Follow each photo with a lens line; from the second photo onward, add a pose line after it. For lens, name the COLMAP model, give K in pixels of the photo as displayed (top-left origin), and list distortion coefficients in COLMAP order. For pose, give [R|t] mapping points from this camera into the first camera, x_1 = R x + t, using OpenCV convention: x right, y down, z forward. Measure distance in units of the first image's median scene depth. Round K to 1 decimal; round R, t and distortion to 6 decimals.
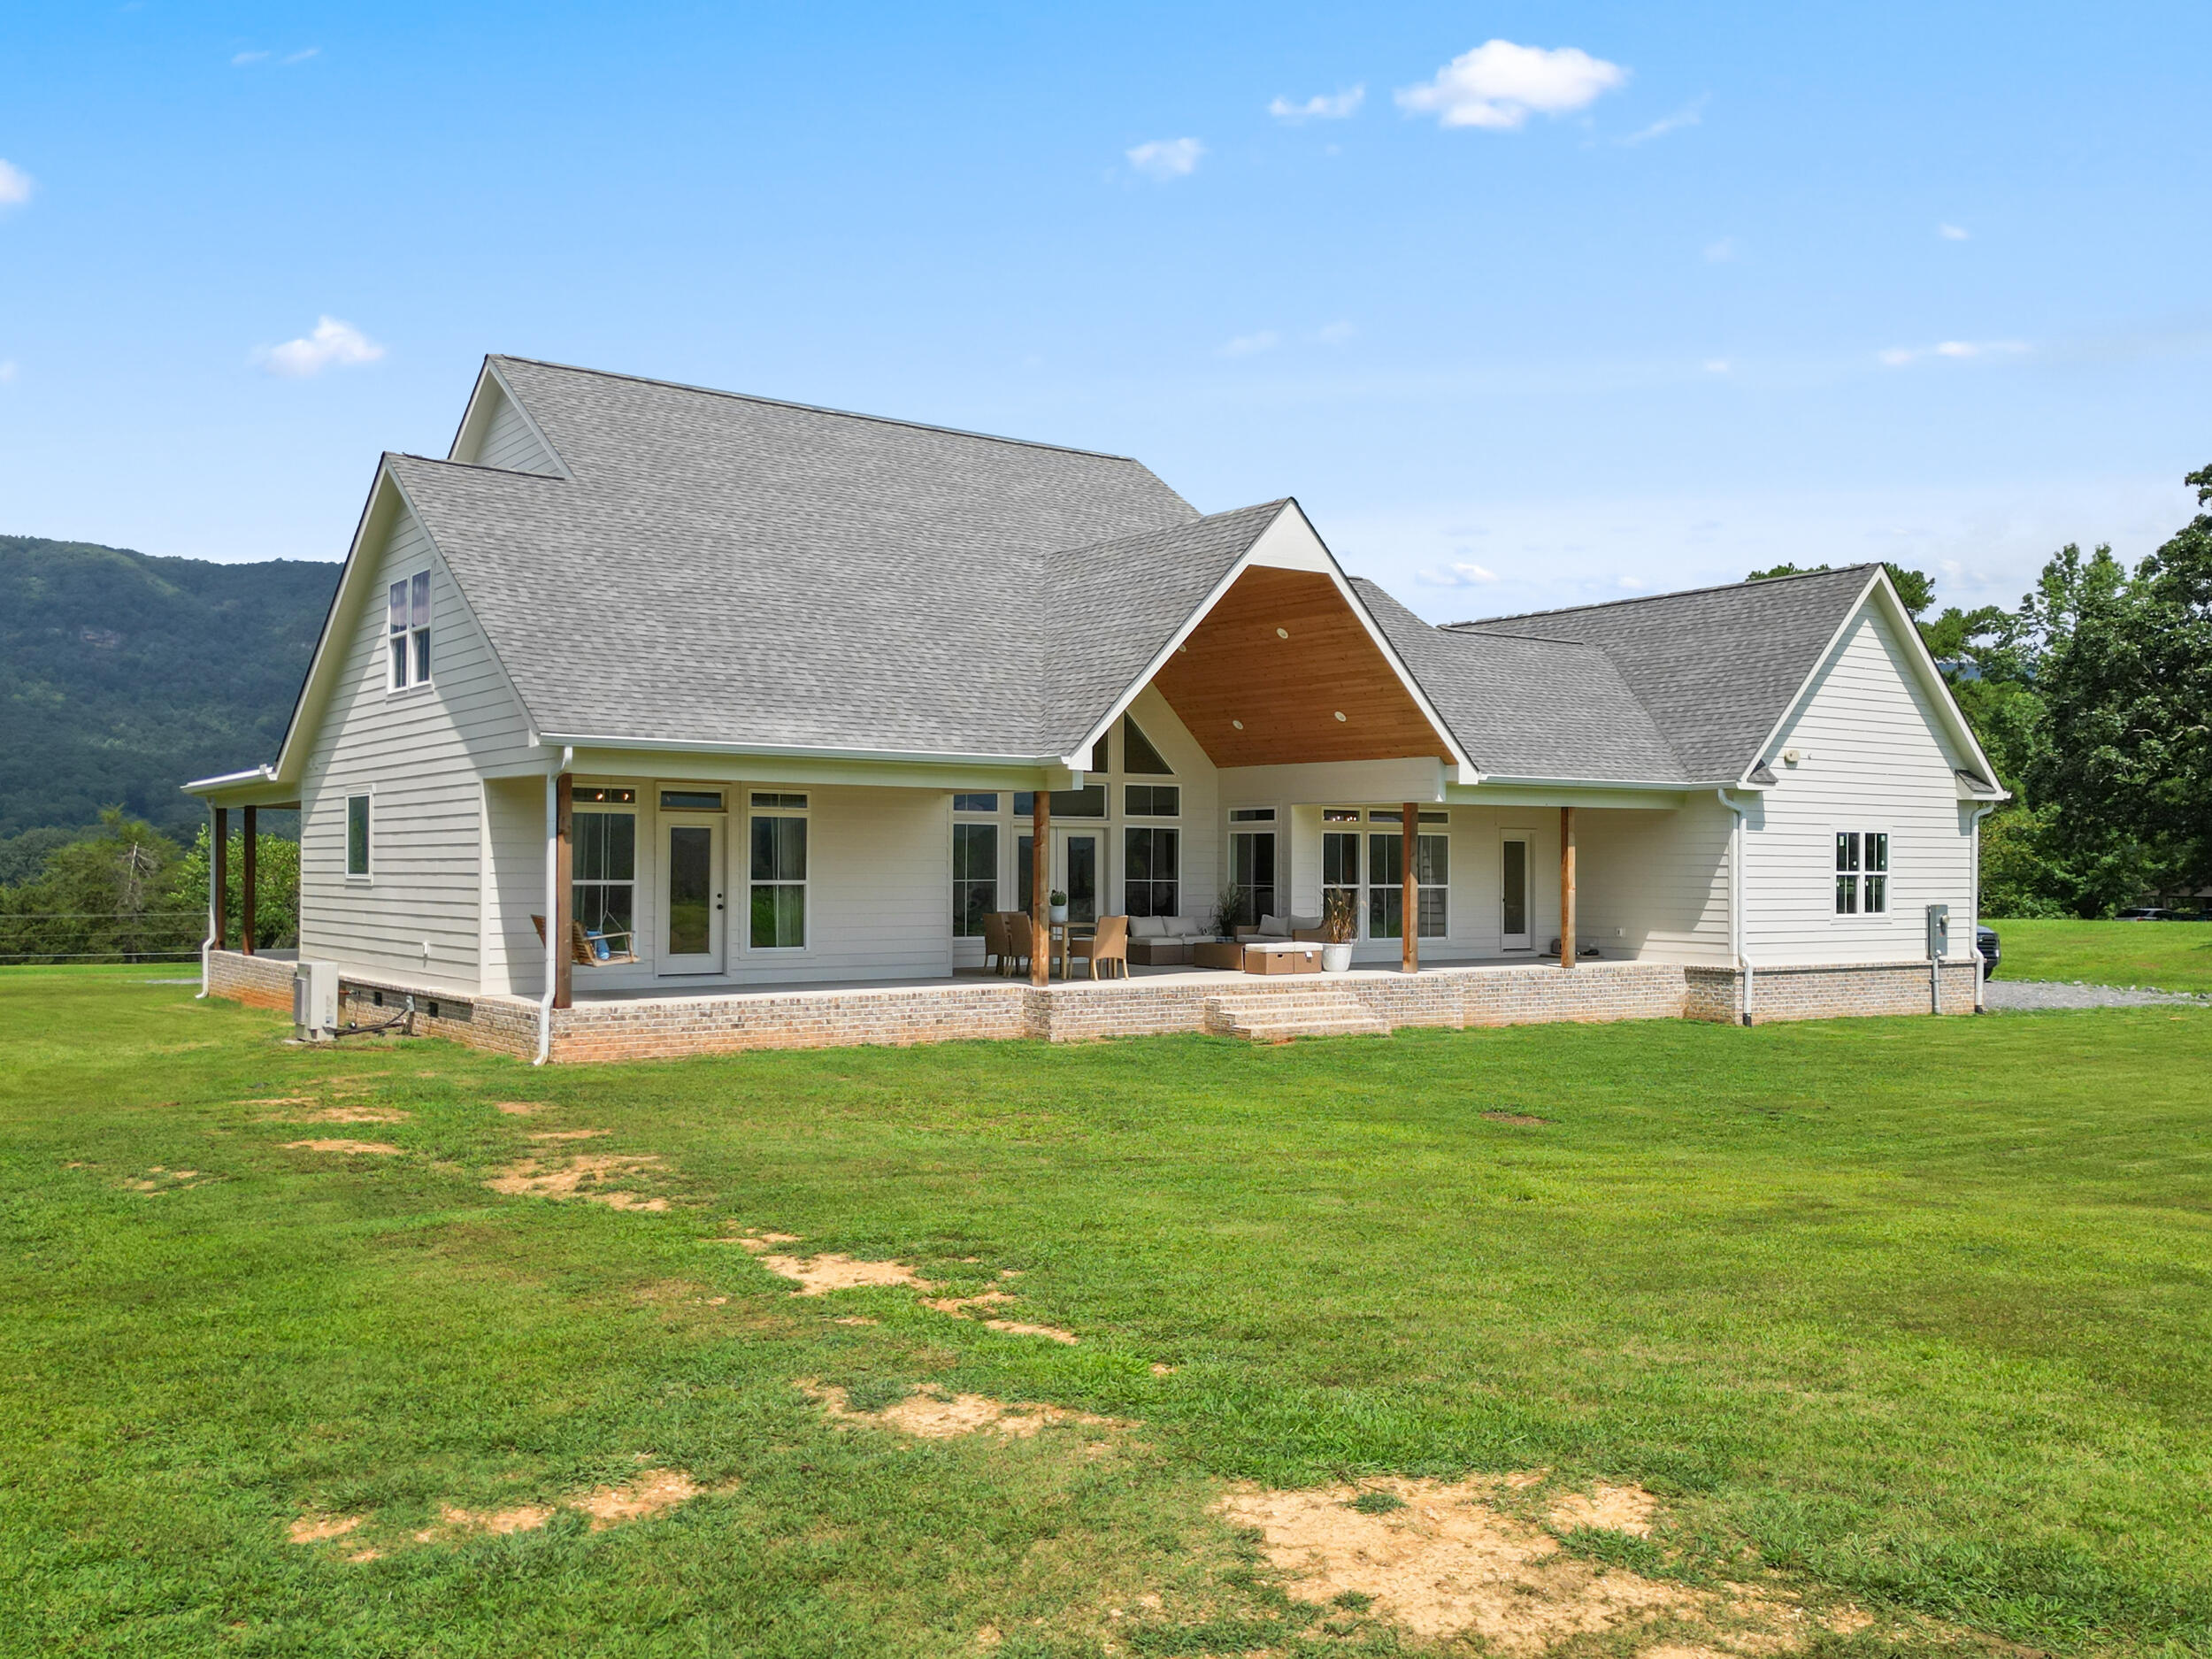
lens RADIAL K [[1881.7, 0, 1106.0], [0, 1881.7, 829.5], [0, 0, 1]] dist [0.106647, -0.003148]
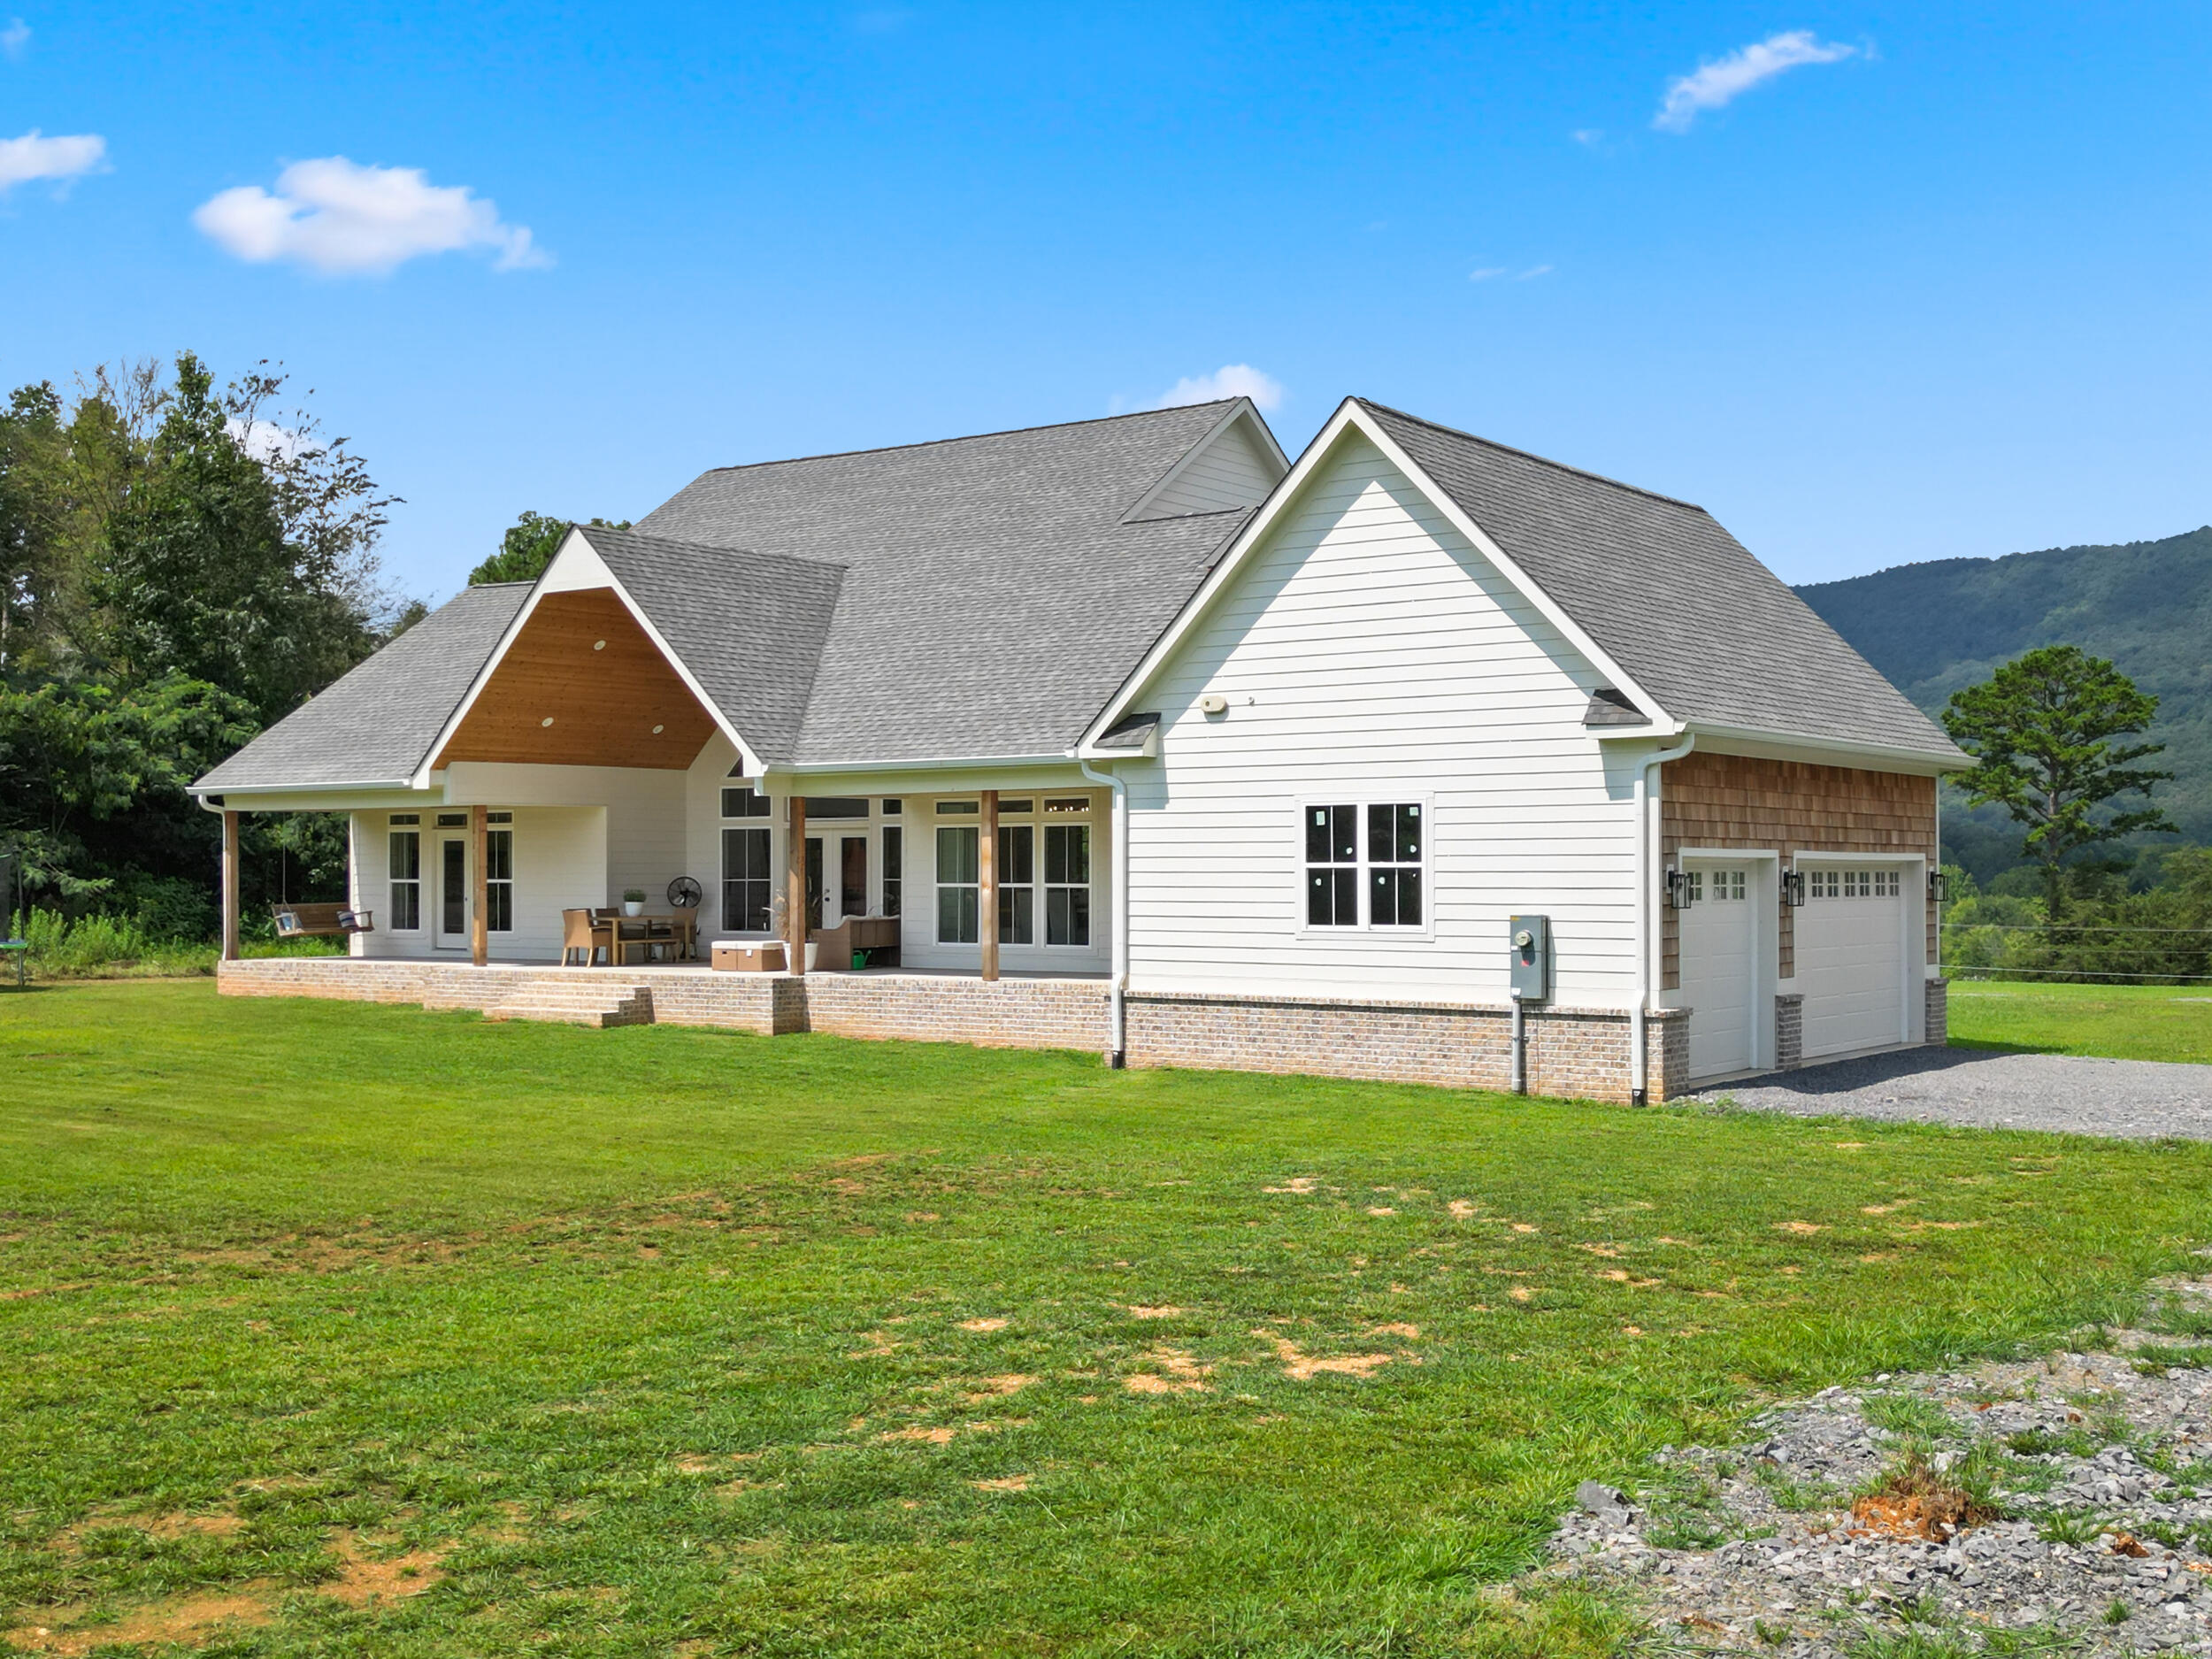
lens RADIAL K [[2391.0, 0, 1099.6], [0, 2391.0, 845.9], [0, 0, 1]] dist [0.220607, -0.003722]
pose [[0.321983, -0.016262, -0.946606, 1.240894], [0.023413, 0.999683, -0.009210, 0.023193], [0.946456, -0.019198, 0.322262, 0.687894]]
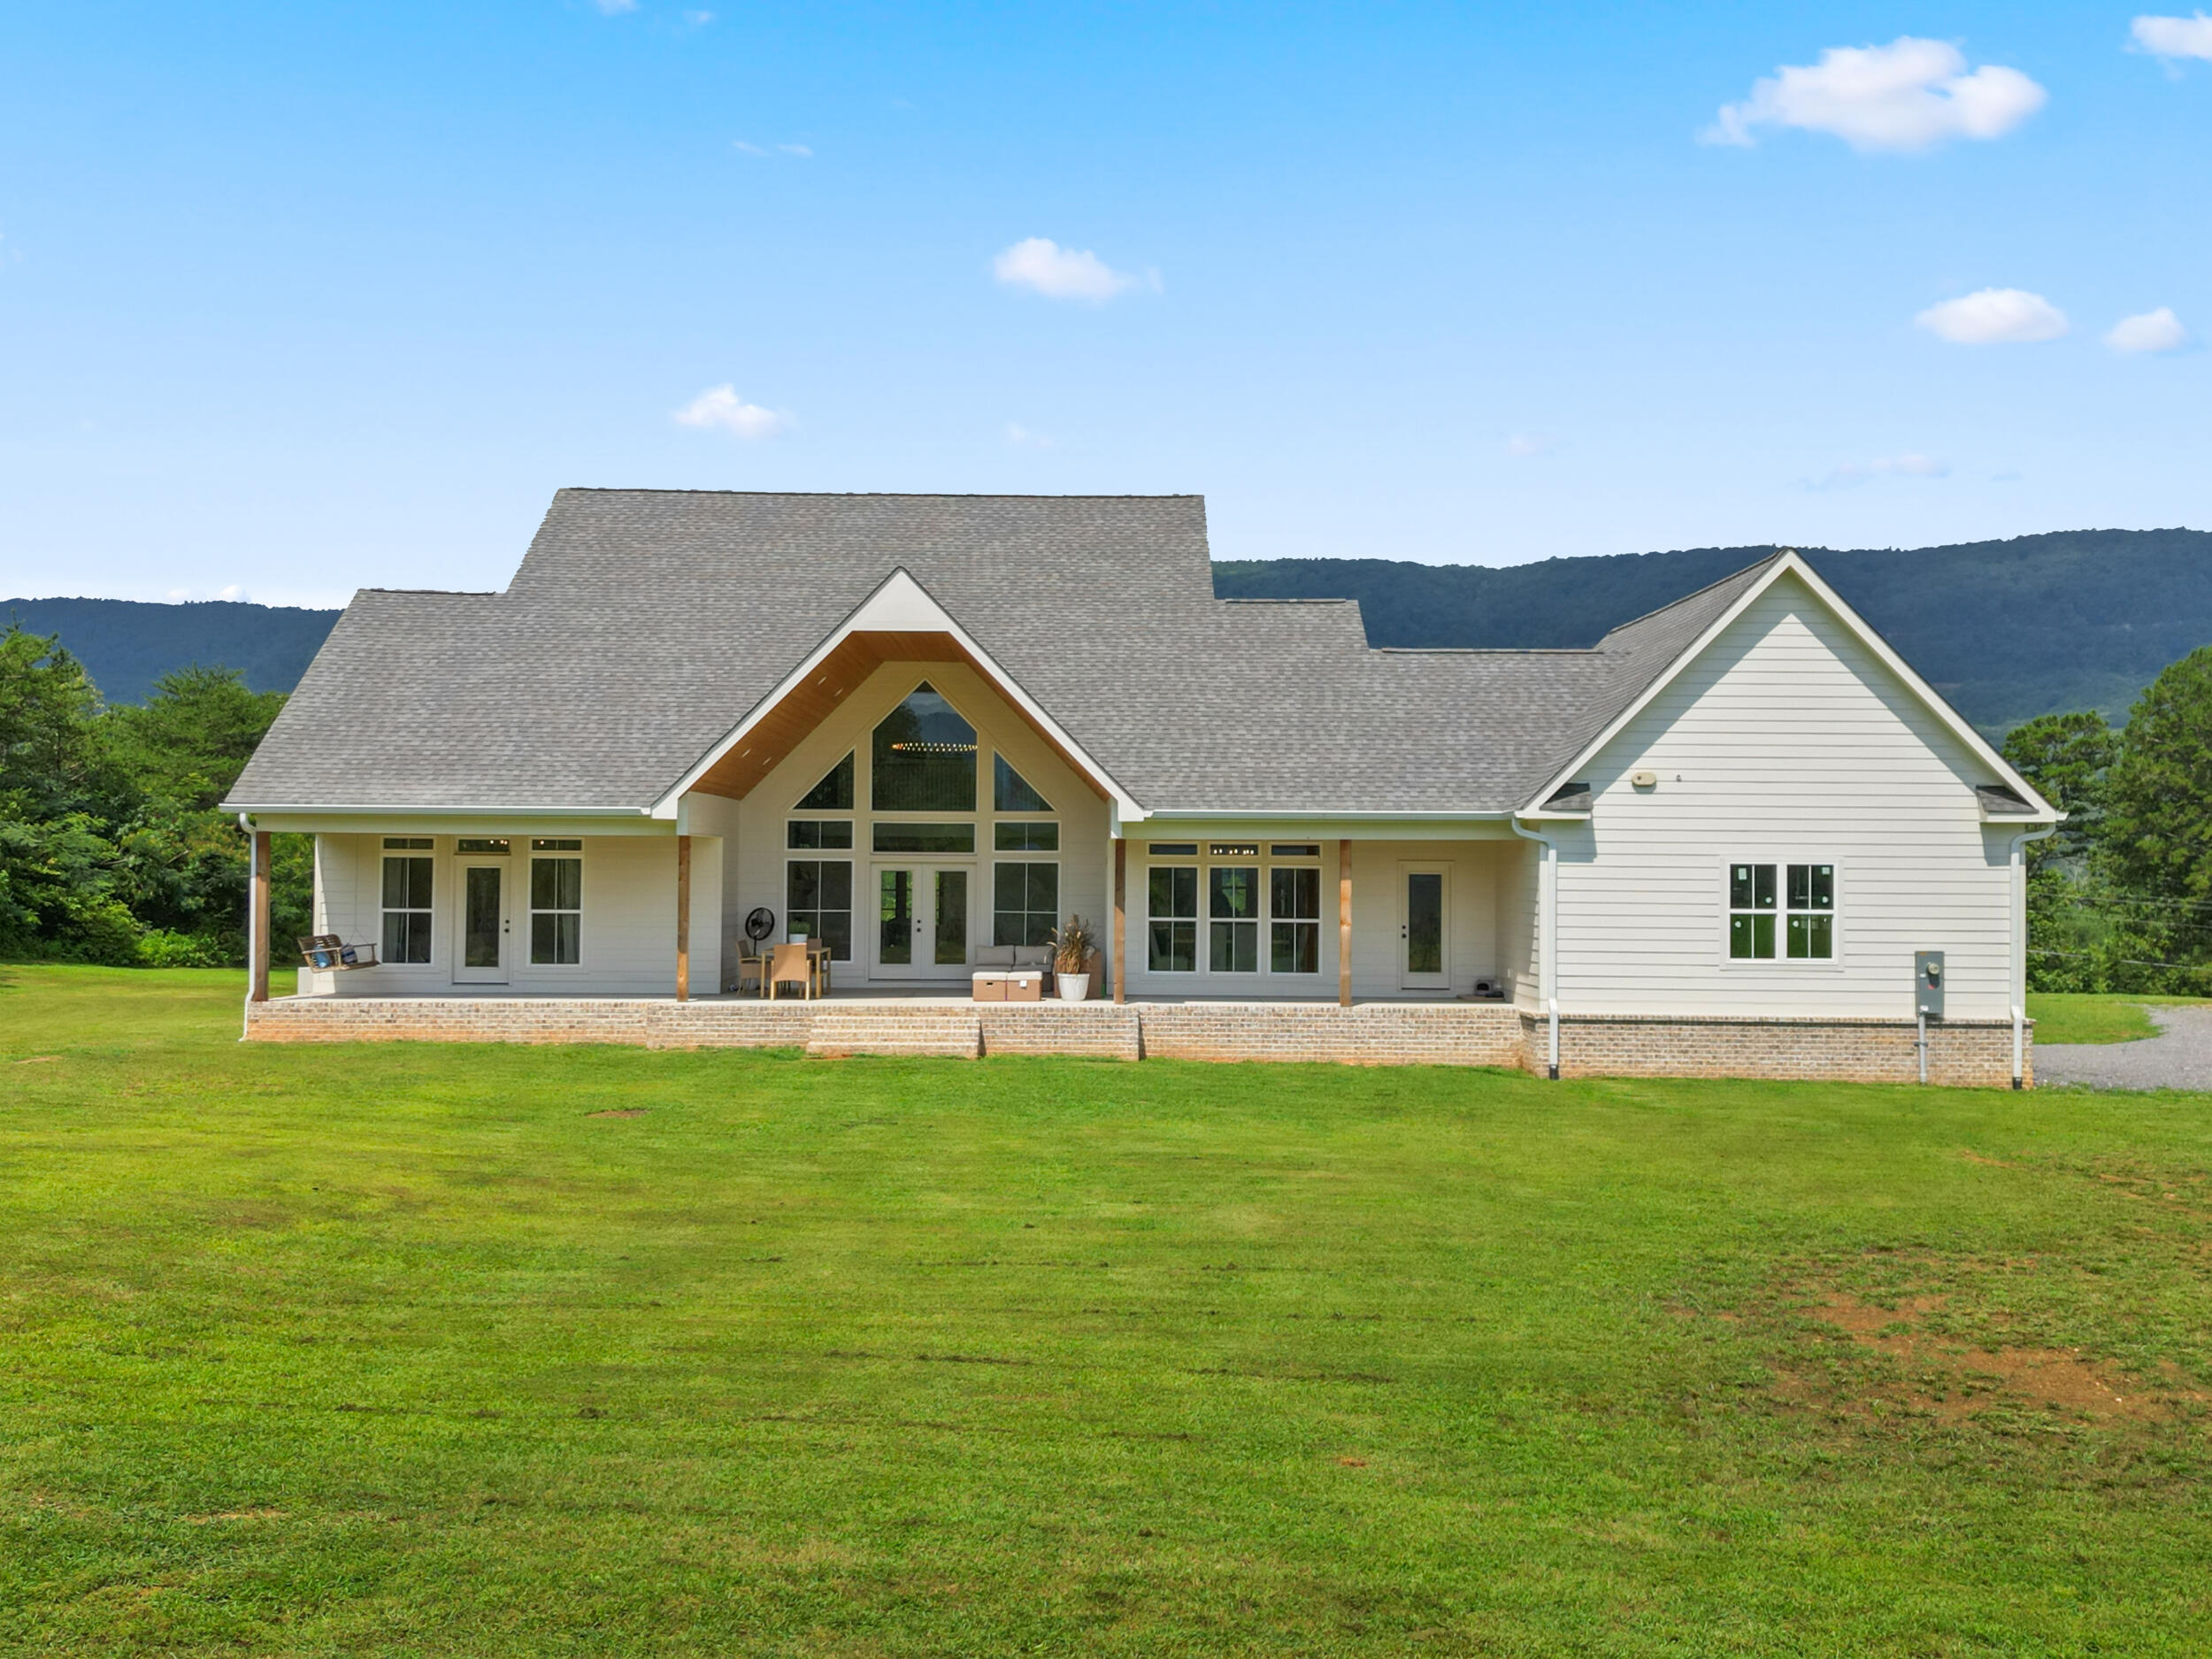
lens RADIAL K [[2075.5, 0, 1106.0], [0, 2075.5, 829.5], [0, 0, 1]] dist [0.105522, -0.002860]
pose [[0.822001, -0.012612, -0.569347, 0.729562], [0.007848, 0.999911, -0.010820, -0.006512], [0.569432, 0.004426, 0.822026, 0.060116]]
